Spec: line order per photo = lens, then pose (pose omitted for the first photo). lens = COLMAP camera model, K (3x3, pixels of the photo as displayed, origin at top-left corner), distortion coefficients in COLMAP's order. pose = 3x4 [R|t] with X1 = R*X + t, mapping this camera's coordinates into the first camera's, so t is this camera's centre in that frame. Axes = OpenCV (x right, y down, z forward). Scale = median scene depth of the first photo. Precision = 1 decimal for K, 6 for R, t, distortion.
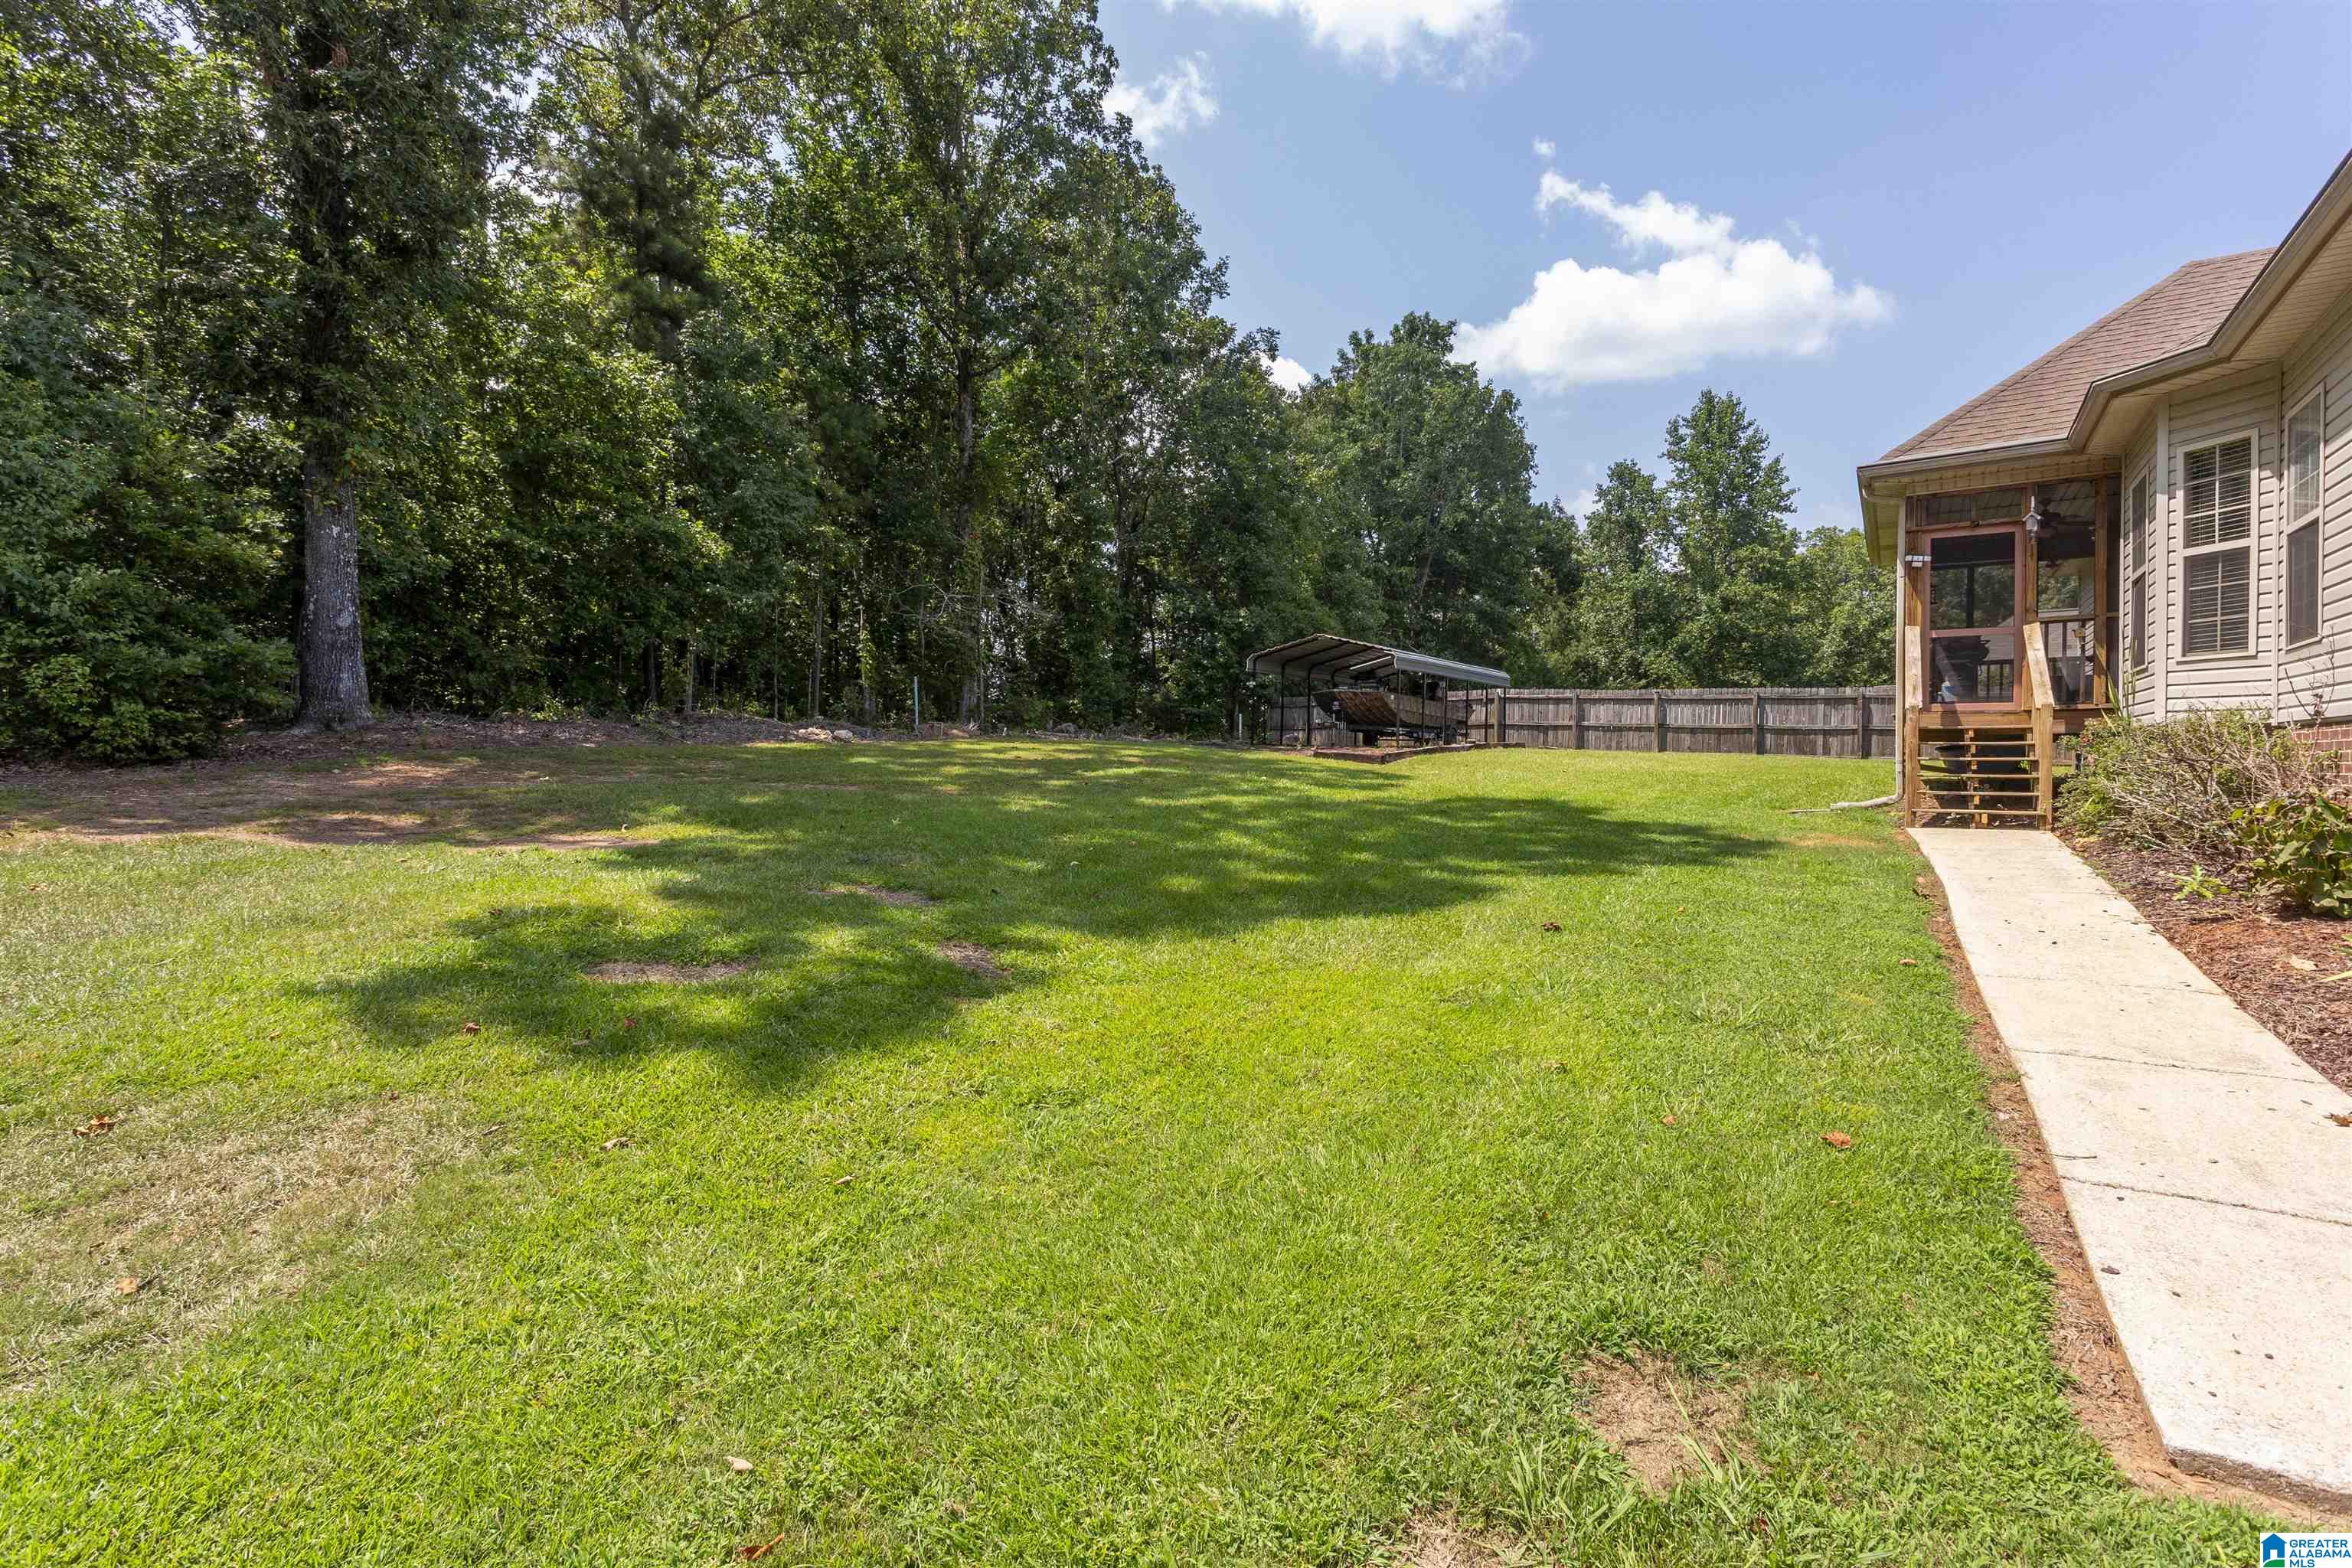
lens RADIAL K [[1121.1, 0, 1182.6], [0, 1121.1, 779.2], [0, 0, 1]] dist [0.002199, 0.002781]
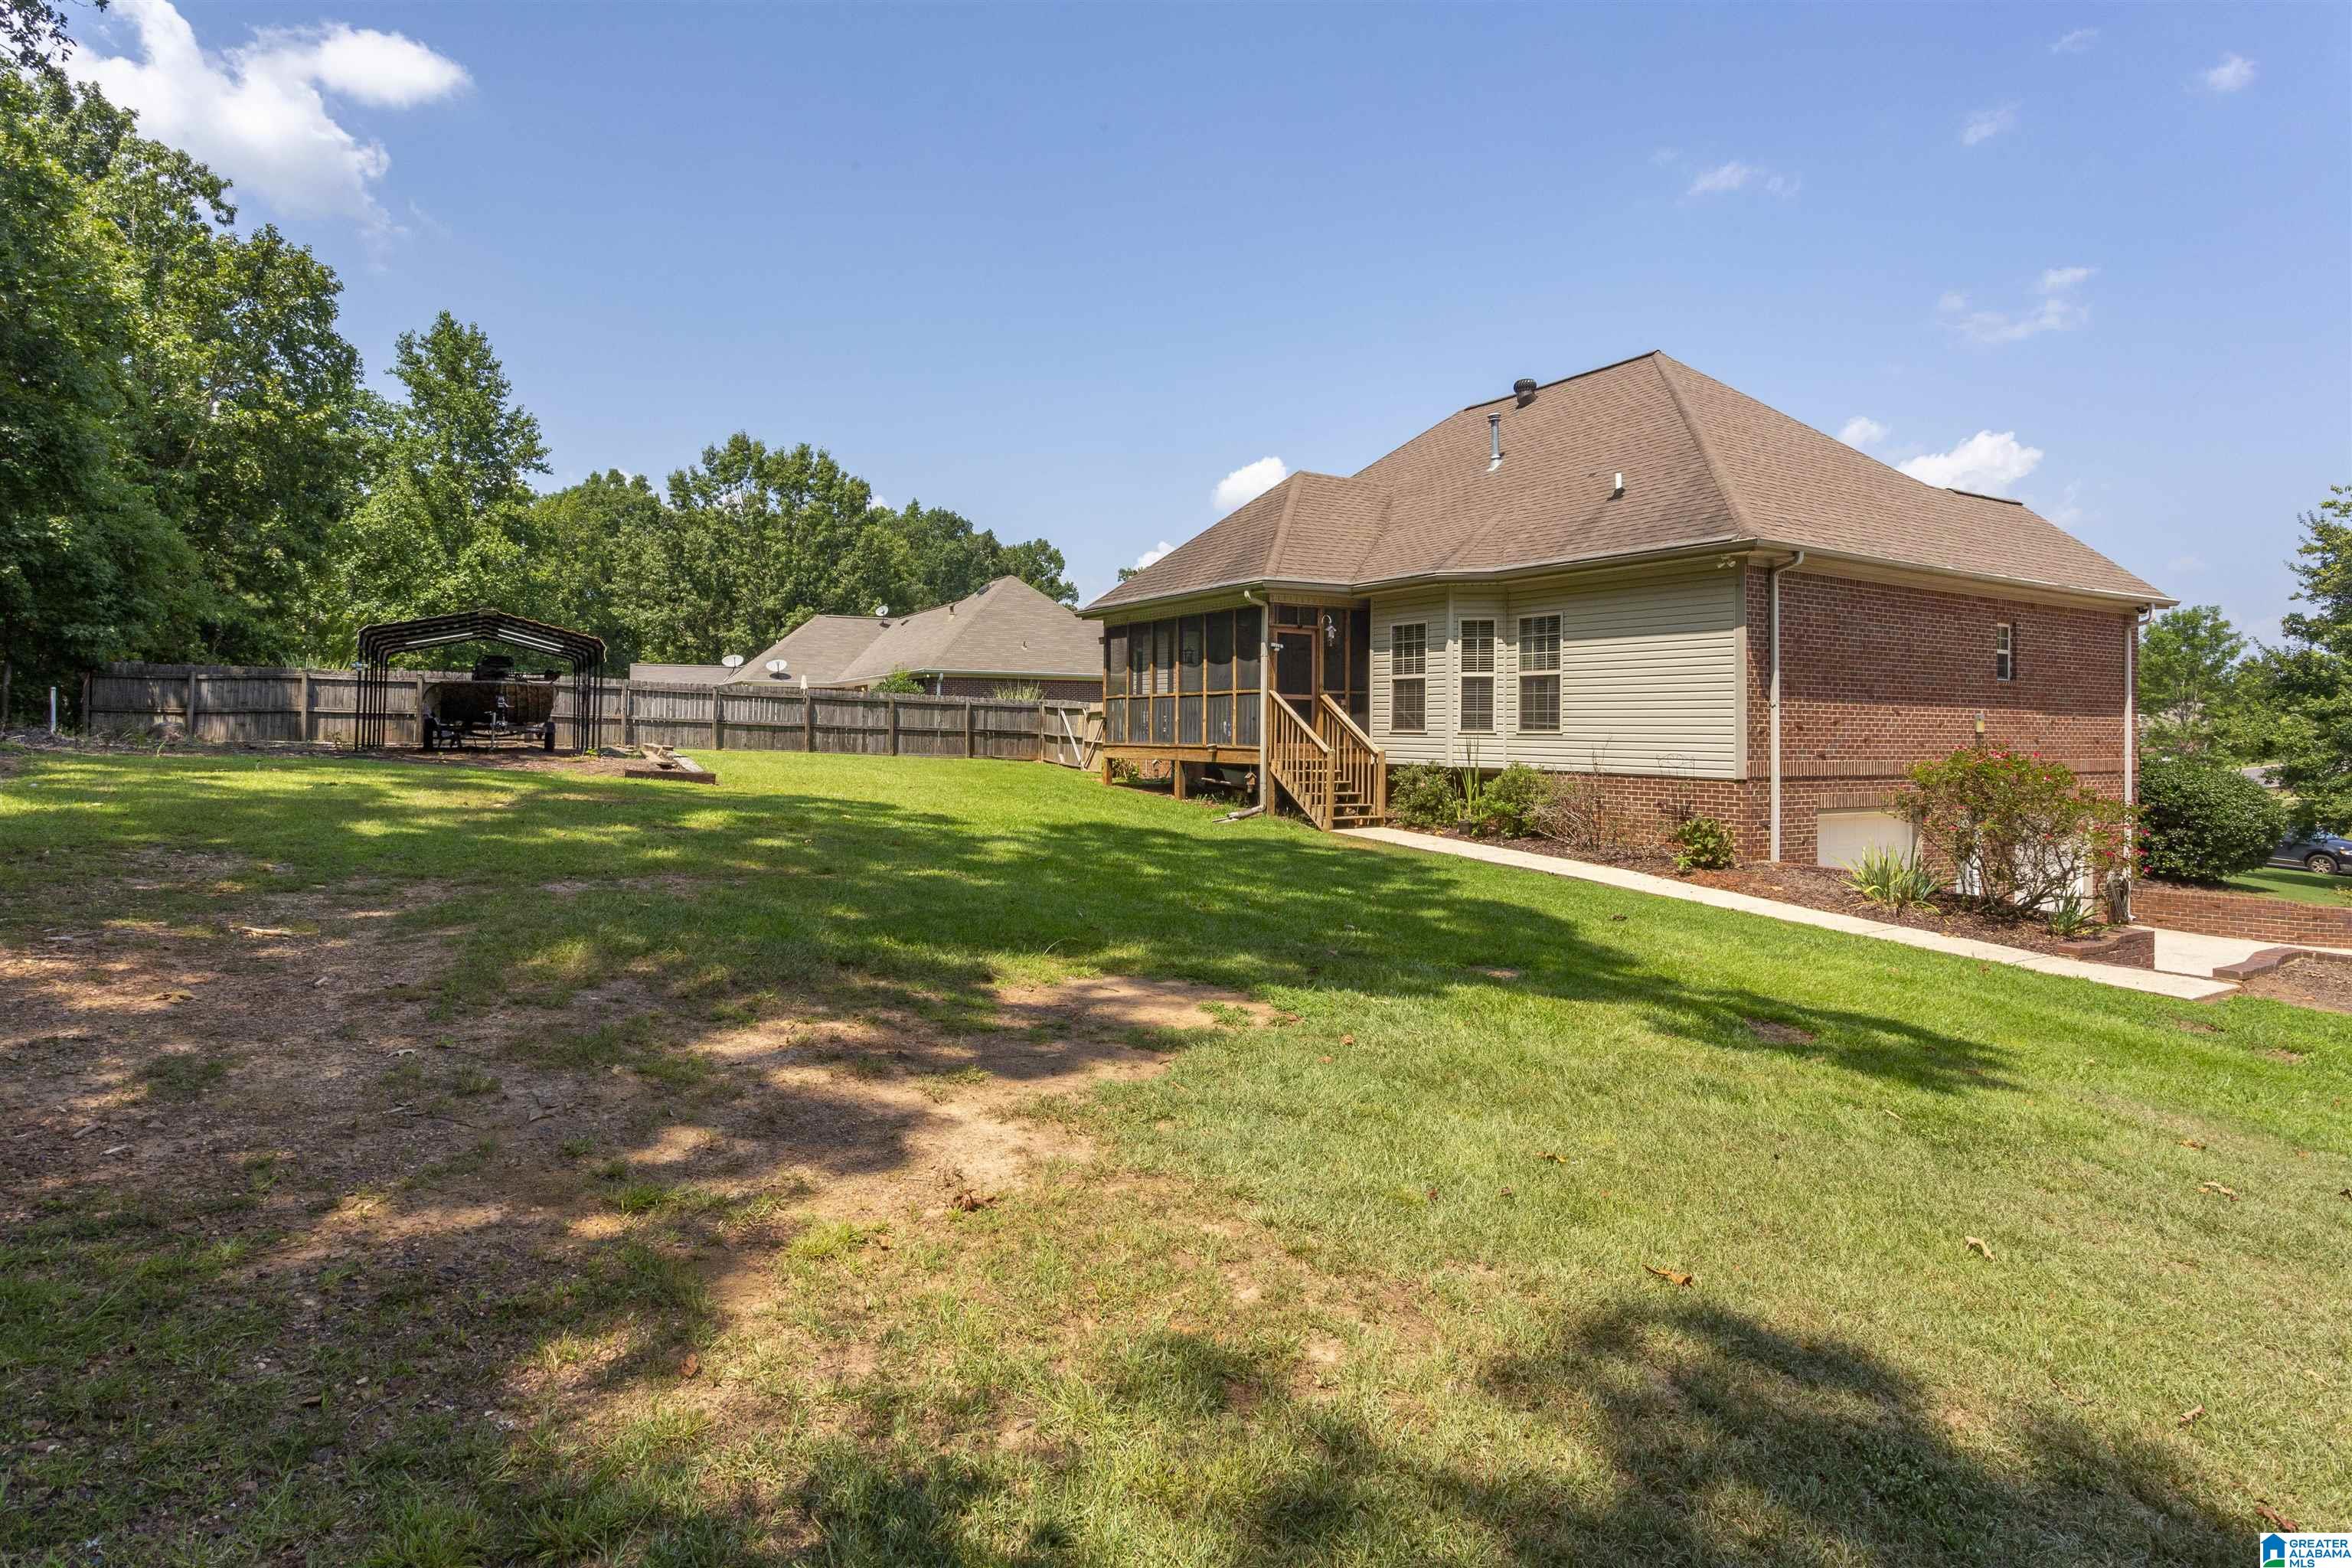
lens RADIAL K [[1257.7, 0, 1161.5], [0, 1257.7, 736.4], [0, 0, 1]] dist [-0.012311, -0.000048]
pose [[0.436904, -0.003173, 0.899502, -0.378752], [0.005449, 0.999985, 0.000880, -0.033278], [-0.899491, 0.004517, 0.436915, 0.174277]]
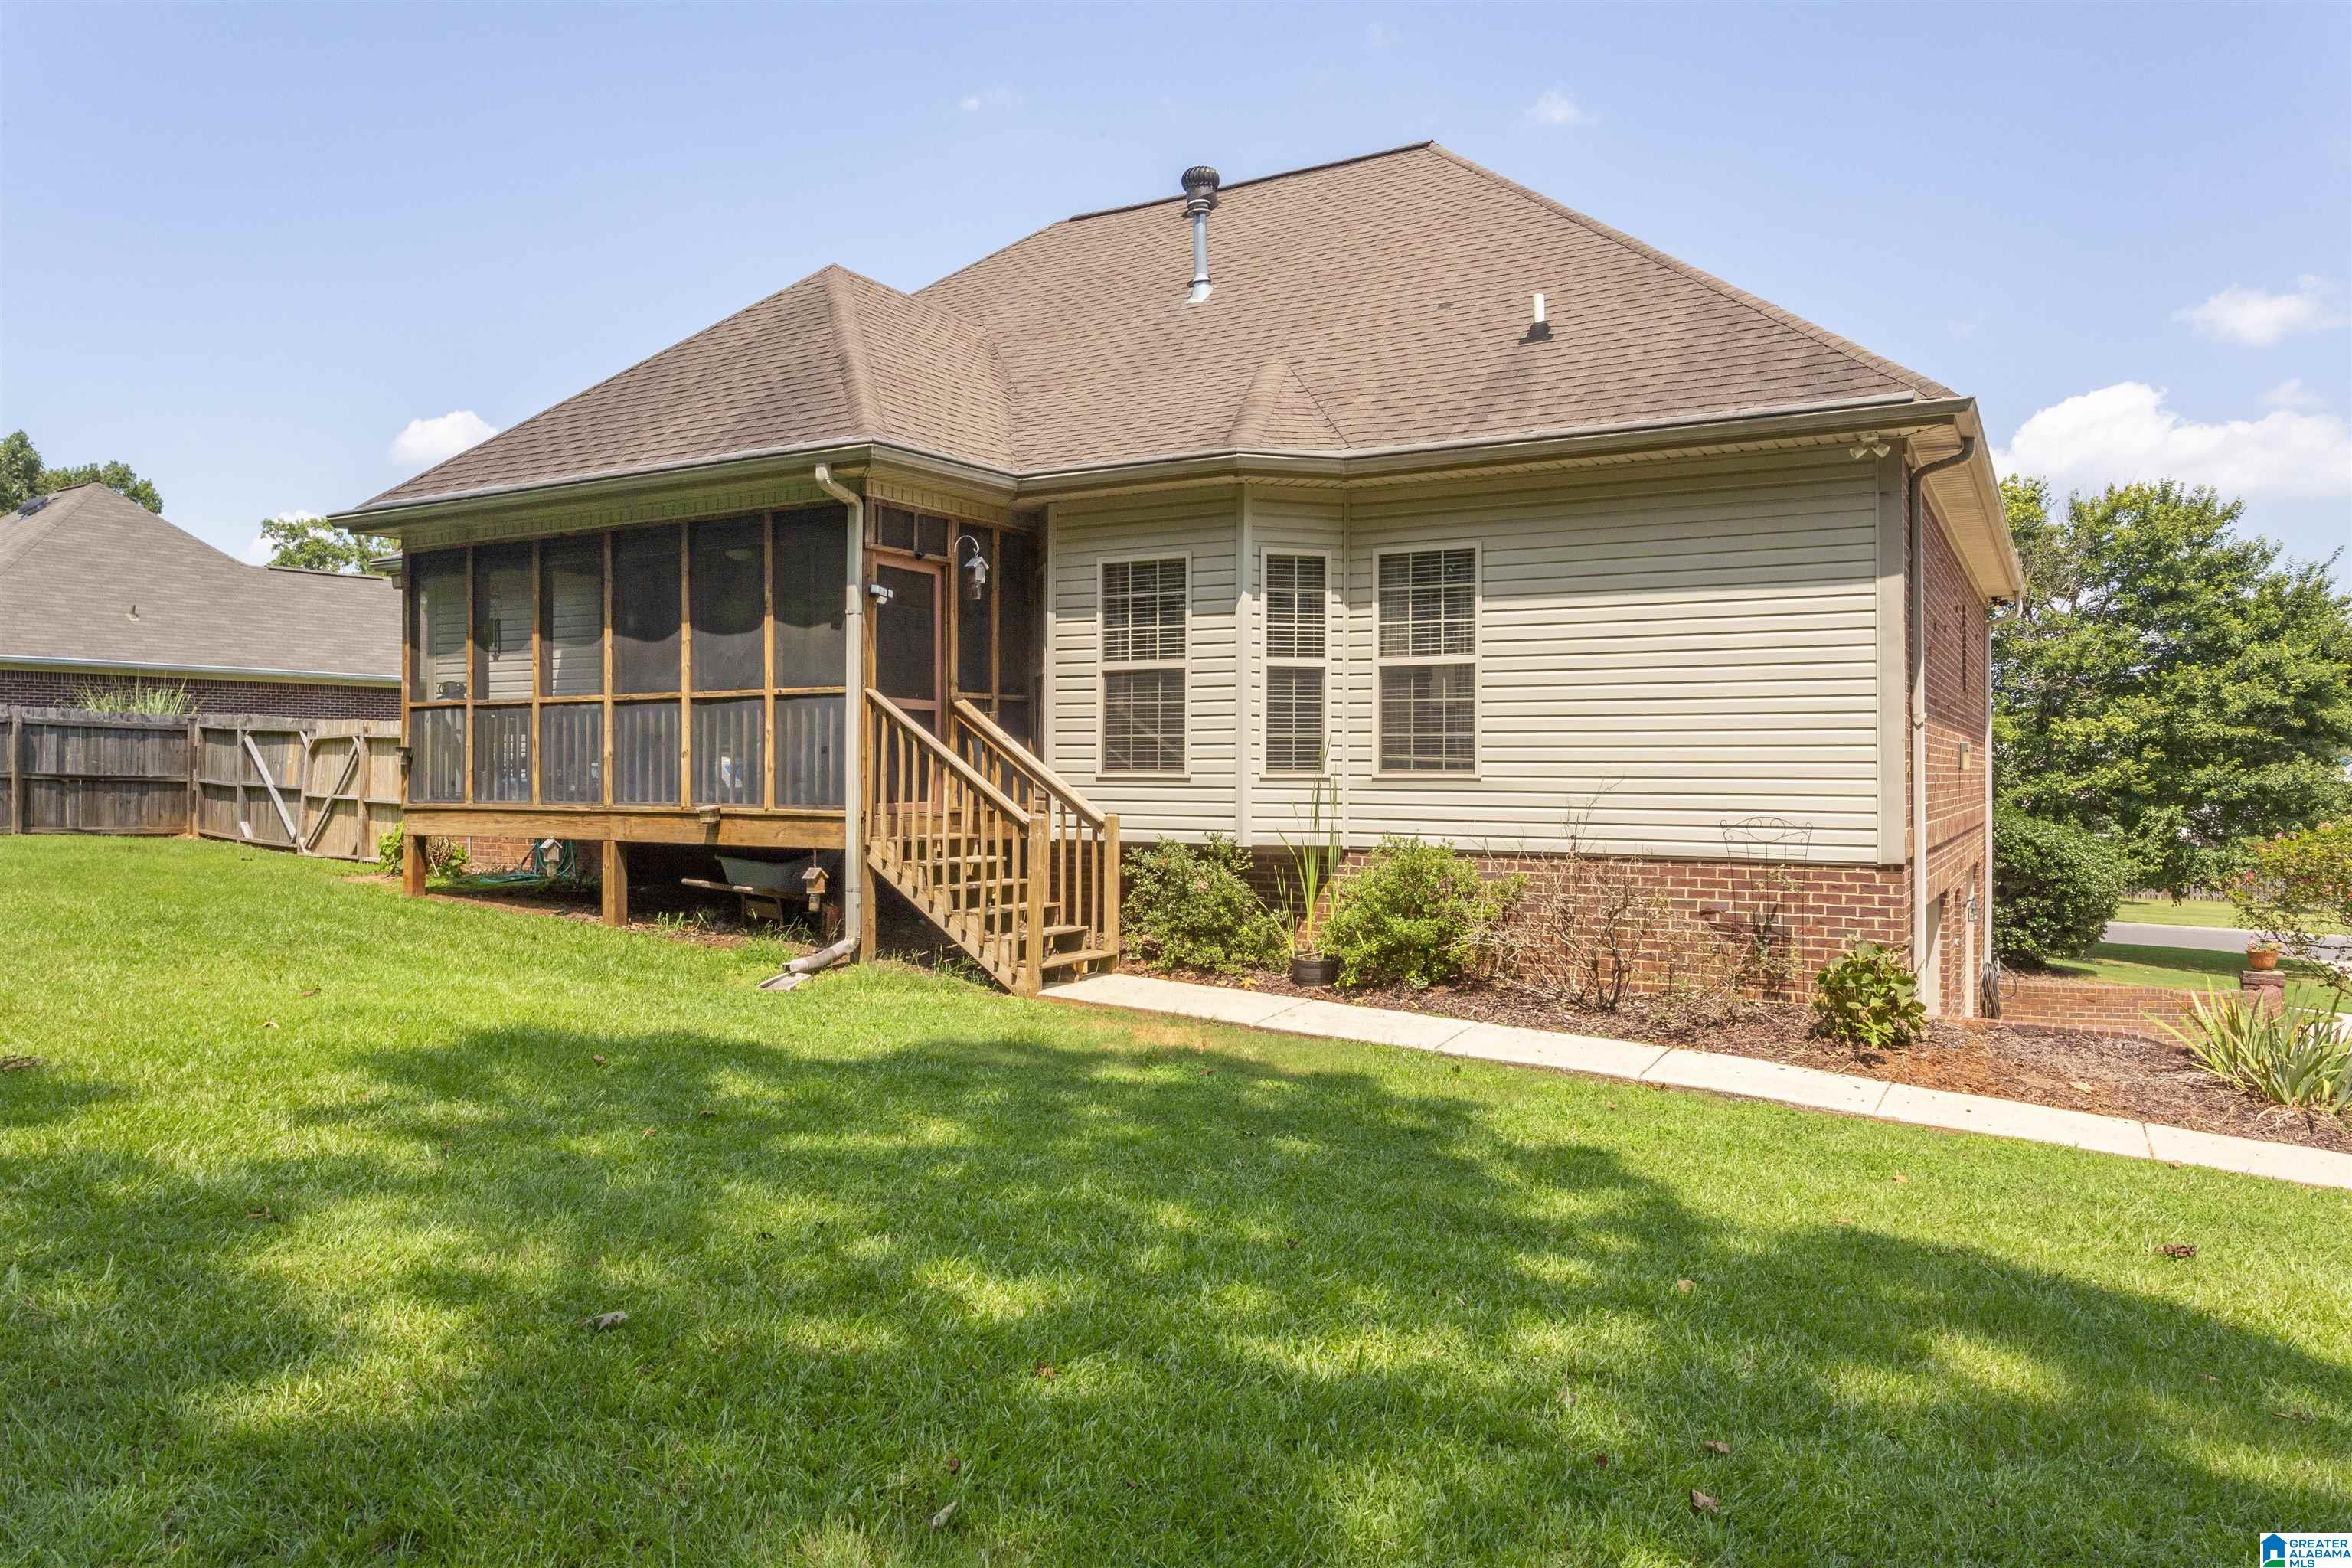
lens RADIAL K [[1596.1, 0, 1176.6], [0, 1596.1, 777.2], [0, 0, 1]] dist [0.003594, -0.002728]
pose [[-0.043549, -0.006624, 0.999029, -0.136302], [0.011739, 0.999906, 0.007142, -0.037128], [-0.998982, 0.012039, -0.043467, 0.363877]]
